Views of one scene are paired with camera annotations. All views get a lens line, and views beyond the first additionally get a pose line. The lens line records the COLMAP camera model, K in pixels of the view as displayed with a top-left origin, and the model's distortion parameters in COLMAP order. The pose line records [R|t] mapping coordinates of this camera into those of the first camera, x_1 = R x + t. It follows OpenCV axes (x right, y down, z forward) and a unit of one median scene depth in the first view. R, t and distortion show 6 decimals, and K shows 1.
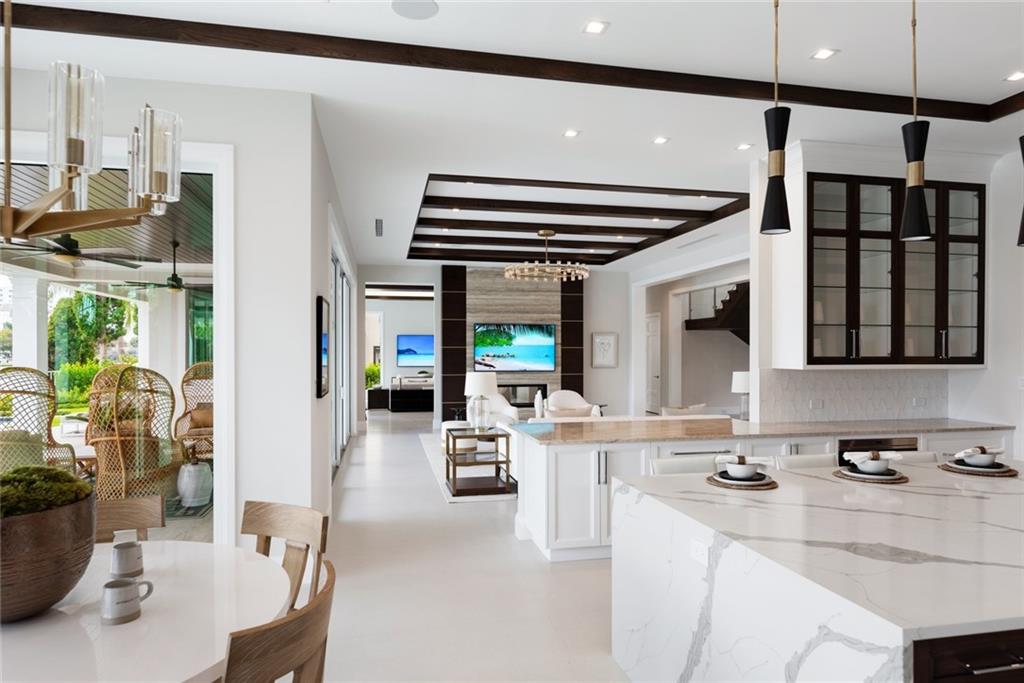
lens RADIAL K [[609.4, 0, 512.0], [0, 609.4, 341.5], [0, 0, 1]] dist [0.005512, 0.001263]
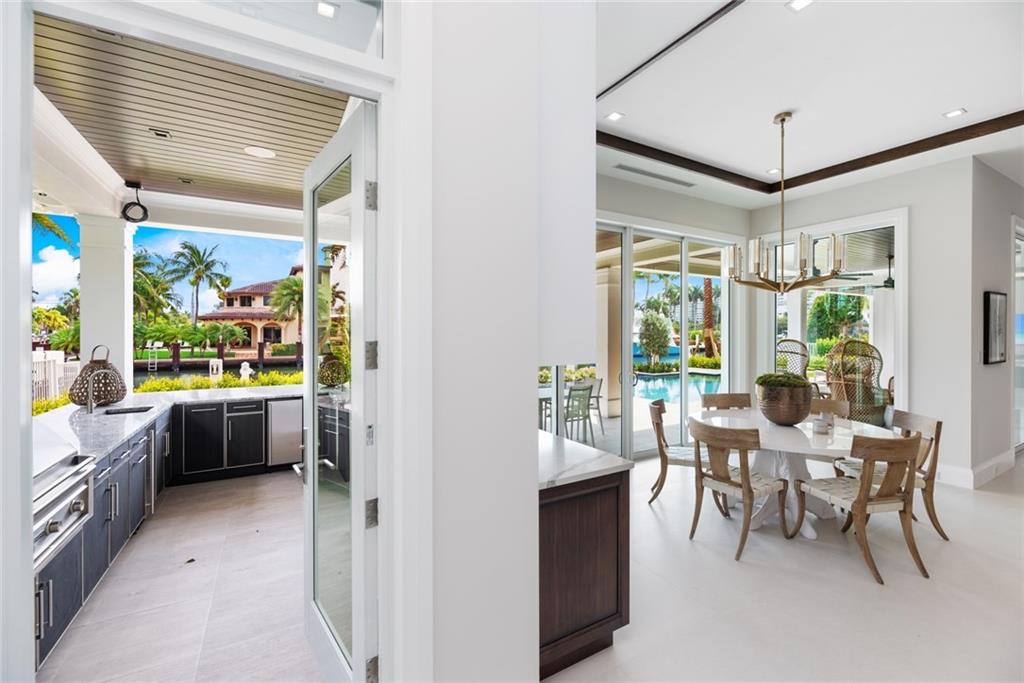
lens RADIAL K [[422.2, 0, 510.4], [0, 422.2, 336.6], [0, 0, 1]] dist [-0.000575, -0.000061]
pose [[0.299382, 0.008806, -0.954093, 0.176485], [0.019920, 0.999682, 0.015477, -0.006635], [0.953925, -0.023640, 0.299112, -0.209426]]
